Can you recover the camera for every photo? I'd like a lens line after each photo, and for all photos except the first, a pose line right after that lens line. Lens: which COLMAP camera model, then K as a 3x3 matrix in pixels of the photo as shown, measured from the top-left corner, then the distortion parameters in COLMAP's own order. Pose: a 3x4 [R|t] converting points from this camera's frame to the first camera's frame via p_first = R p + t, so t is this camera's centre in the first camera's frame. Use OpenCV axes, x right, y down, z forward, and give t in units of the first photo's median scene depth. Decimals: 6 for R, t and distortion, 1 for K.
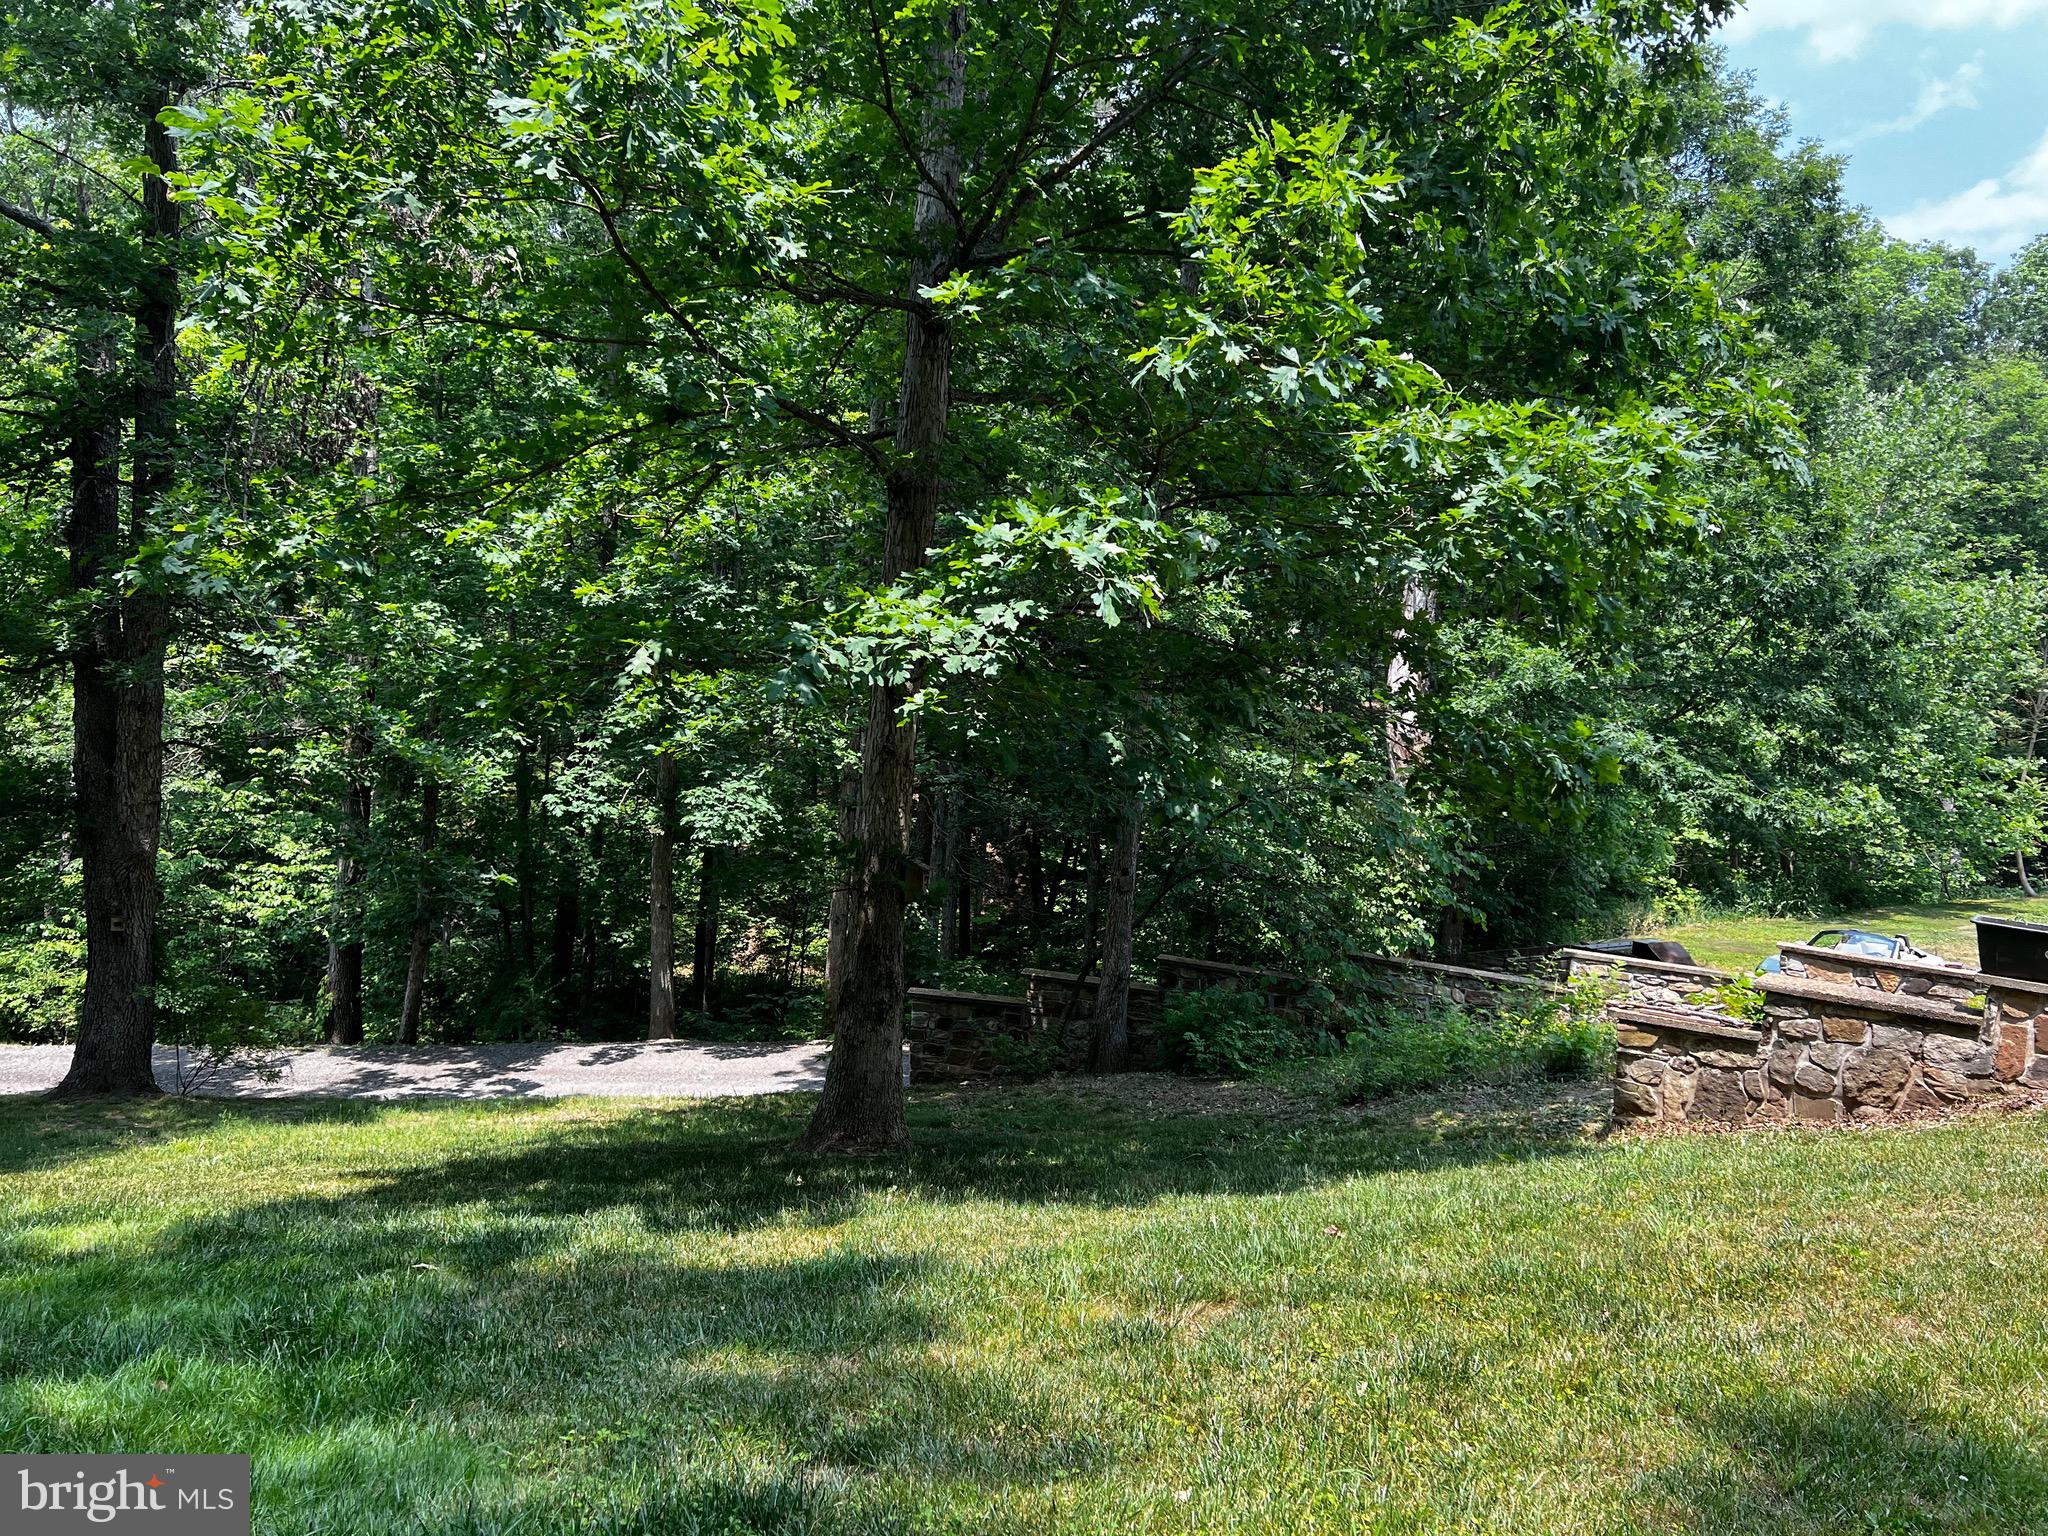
lens RADIAL K [[1511.4, 0, 1033.2], [0, 1511.4, 725.8], [0, 0, 1]] dist [0.038078, -0.044152]
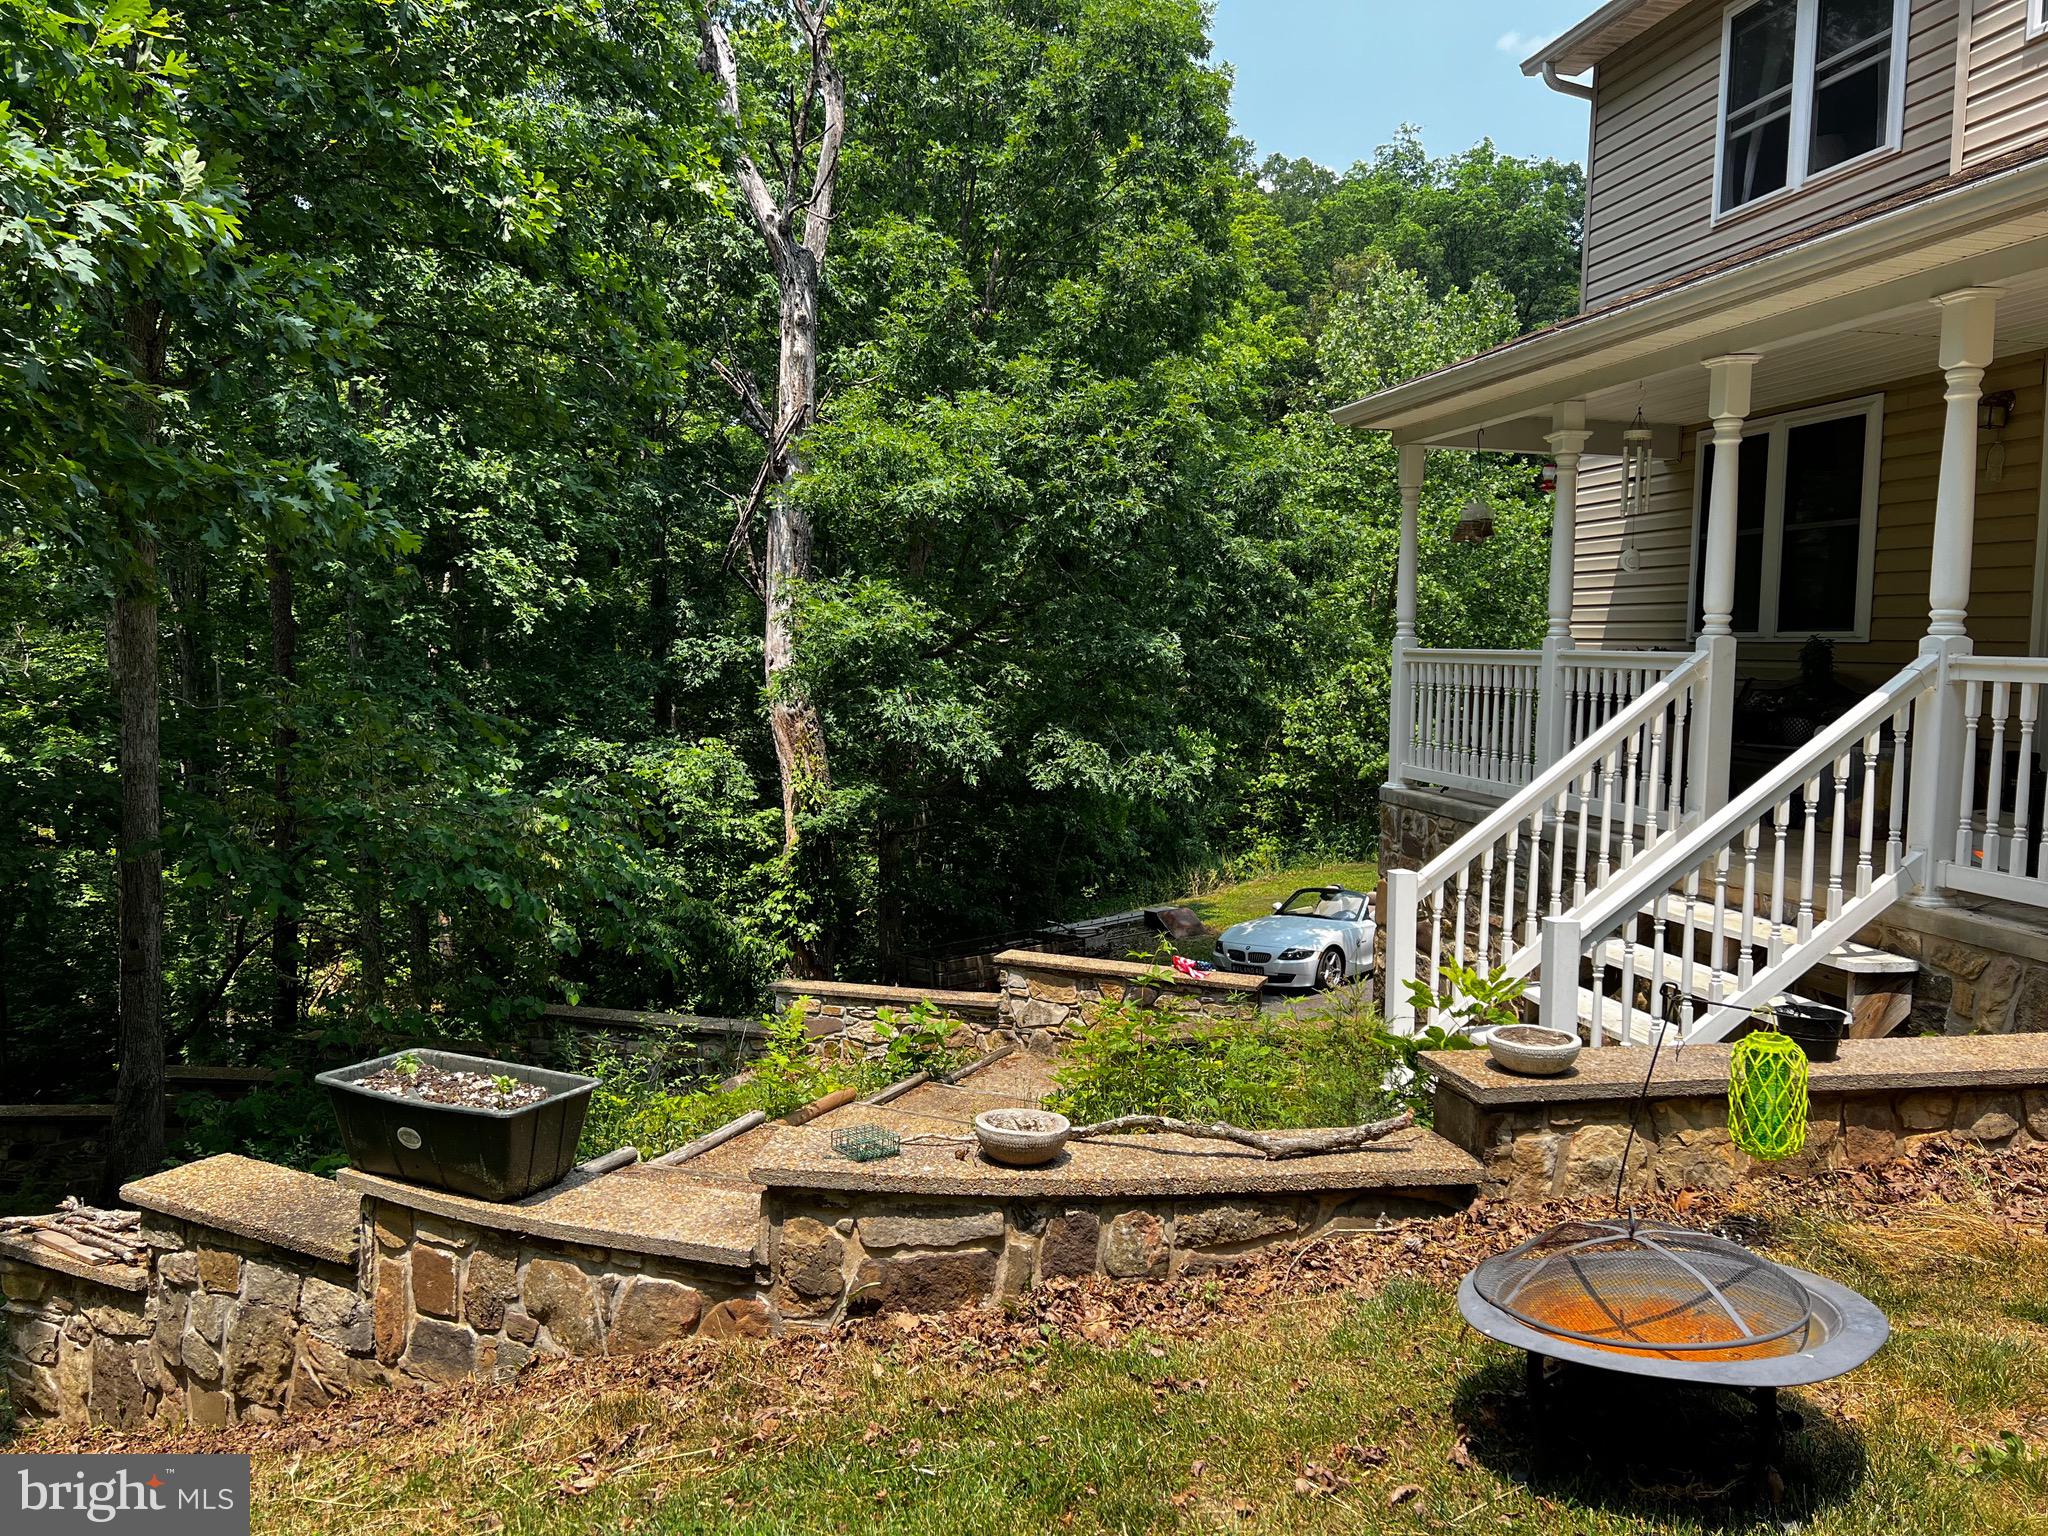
lens RADIAL K [[1511.4, 0, 960.1], [0, 1511.4, 783.9], [0, 0, 1]] dist [0.038078, -0.044152]
pose [[0.989681, -0.089505, 0.111894, 1.013105], [0.083569, 0.994889, 0.056669, 0.019569], [-0.116394, -0.046733, 0.992103, 0.574482]]
